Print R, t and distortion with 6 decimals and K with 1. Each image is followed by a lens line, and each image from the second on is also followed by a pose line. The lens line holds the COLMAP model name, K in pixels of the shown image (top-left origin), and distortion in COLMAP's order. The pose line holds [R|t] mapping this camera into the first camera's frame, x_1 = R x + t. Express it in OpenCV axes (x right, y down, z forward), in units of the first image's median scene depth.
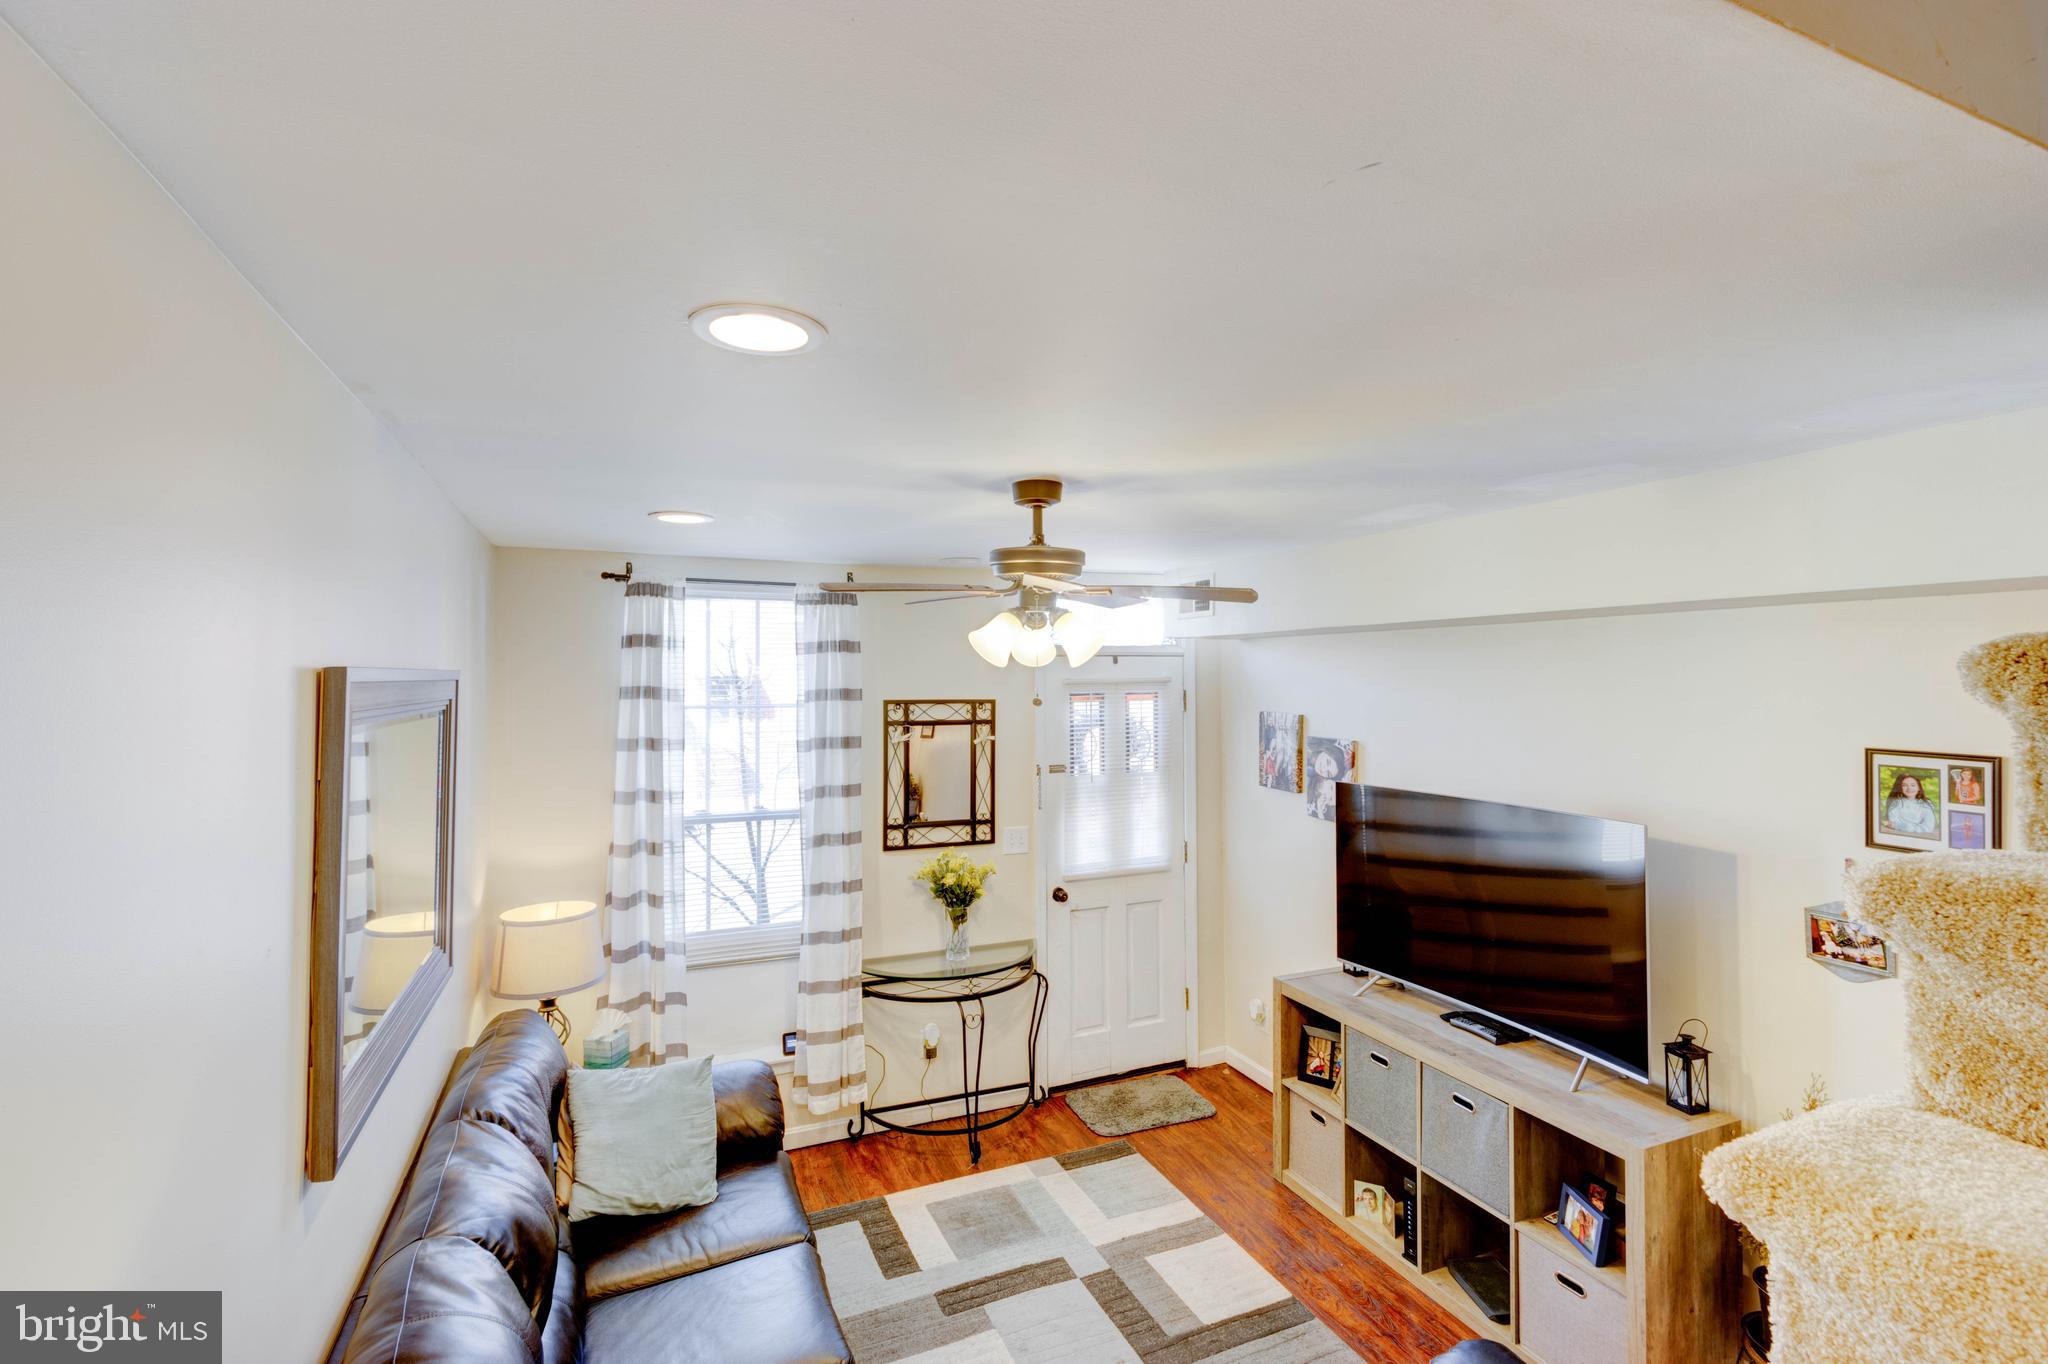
lens RADIAL K [[938.1, 0, 1032.1], [0, 938.1, 660.7], [0, 0, 1]] dist [0.008910, -0.003127]
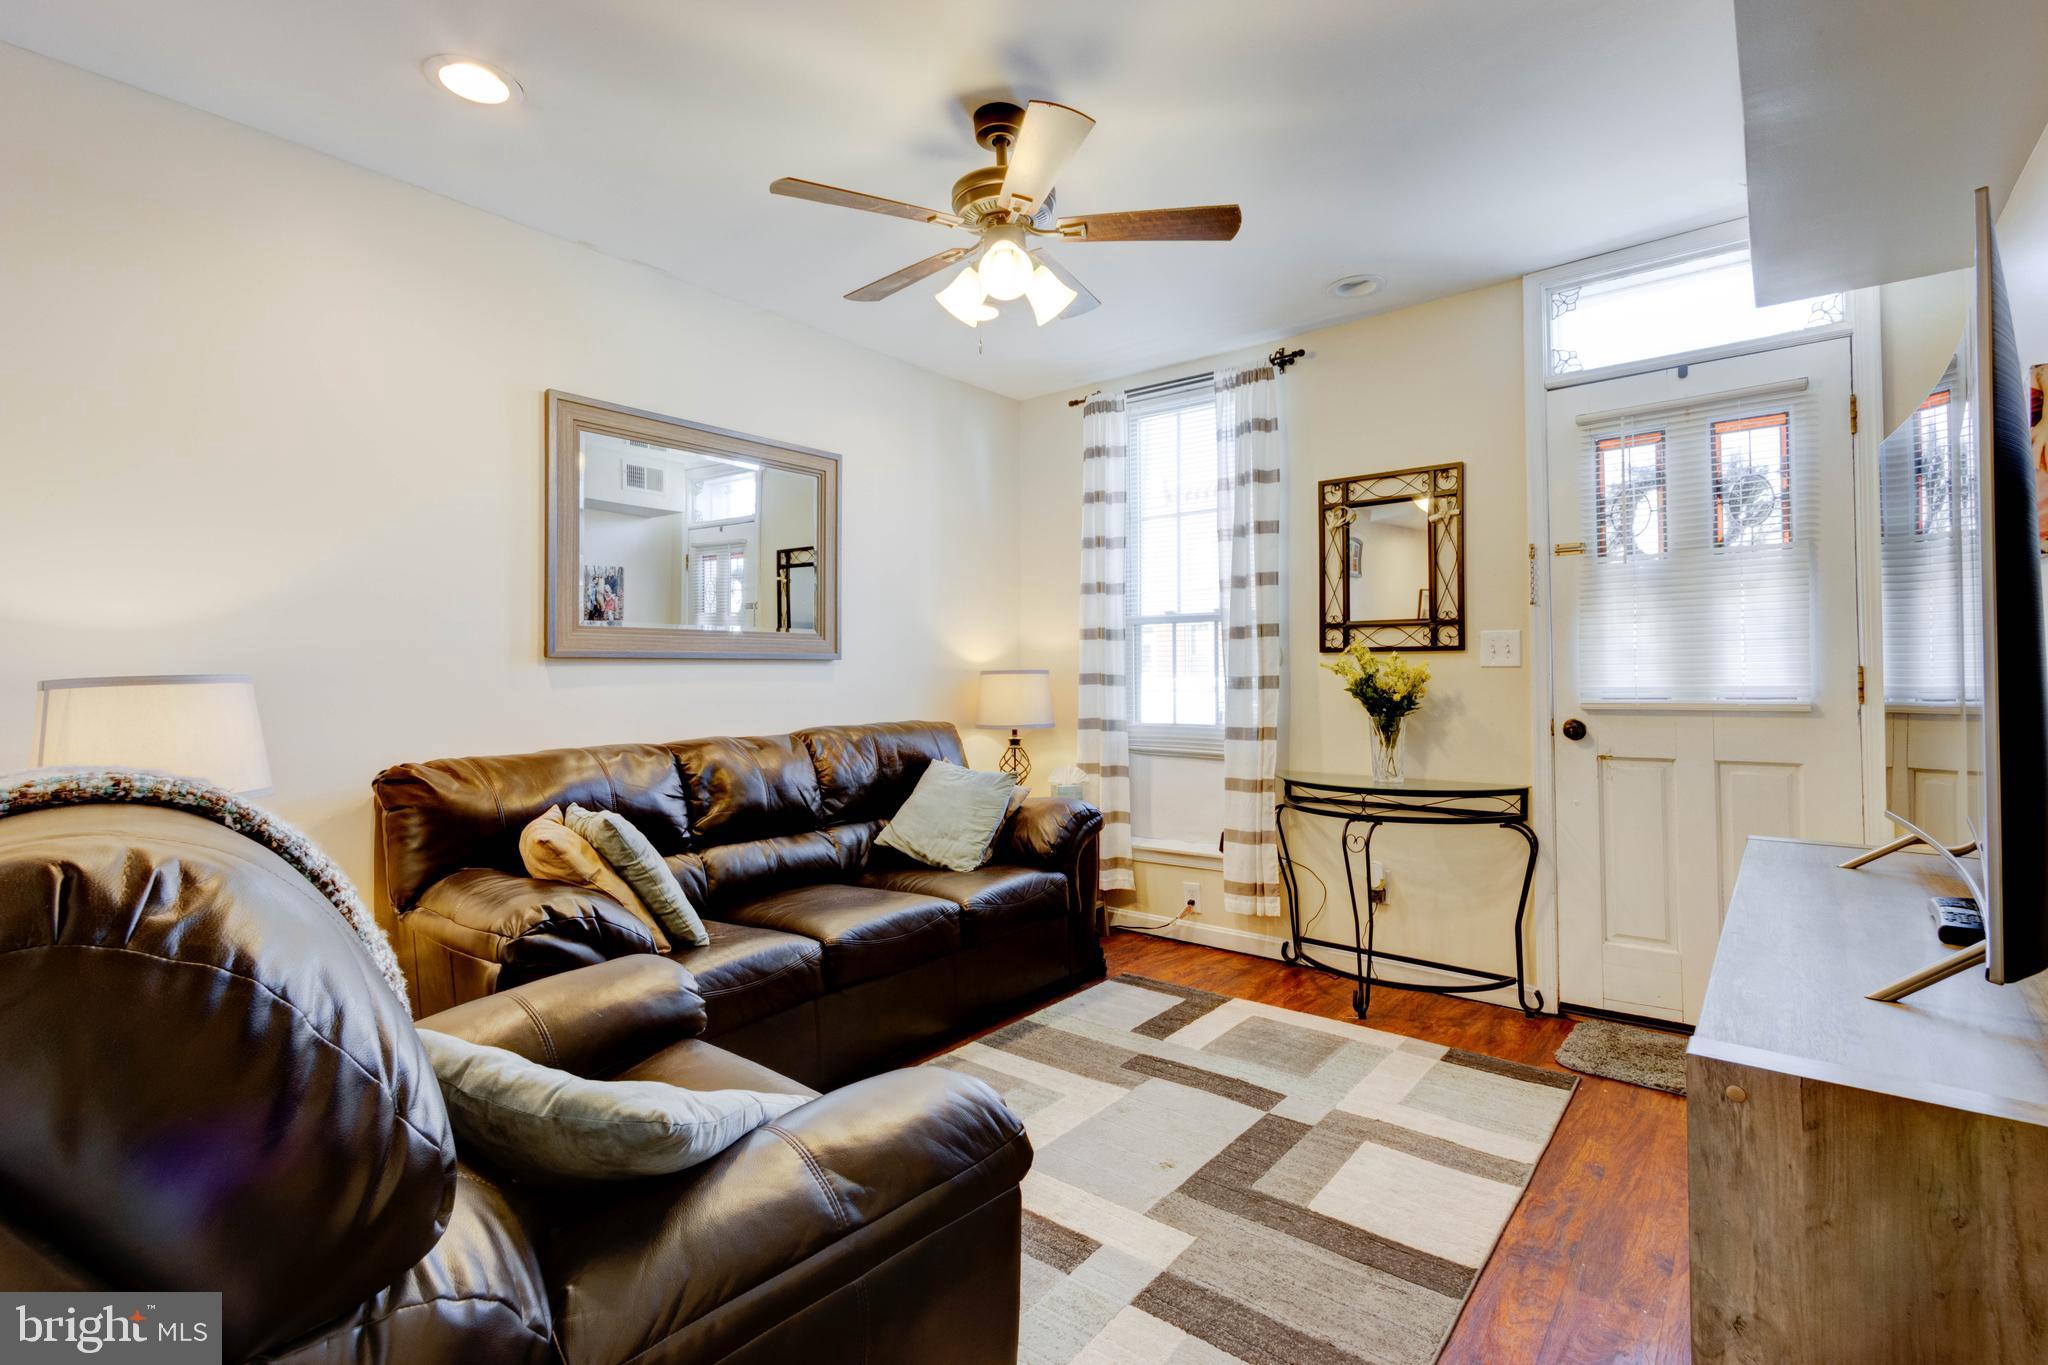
lens RADIAL K [[938.1, 0, 1032.1], [0, 938.1, 661.2], [0, 0, 1]] dist [0.008910, -0.003127]
pose [[0.462638, -0.014069, -0.886435, 0.528751], [0.020334, 0.999779, -0.005255, 0.223318], [0.886314, -0.015593, 0.462822, 0.374627]]
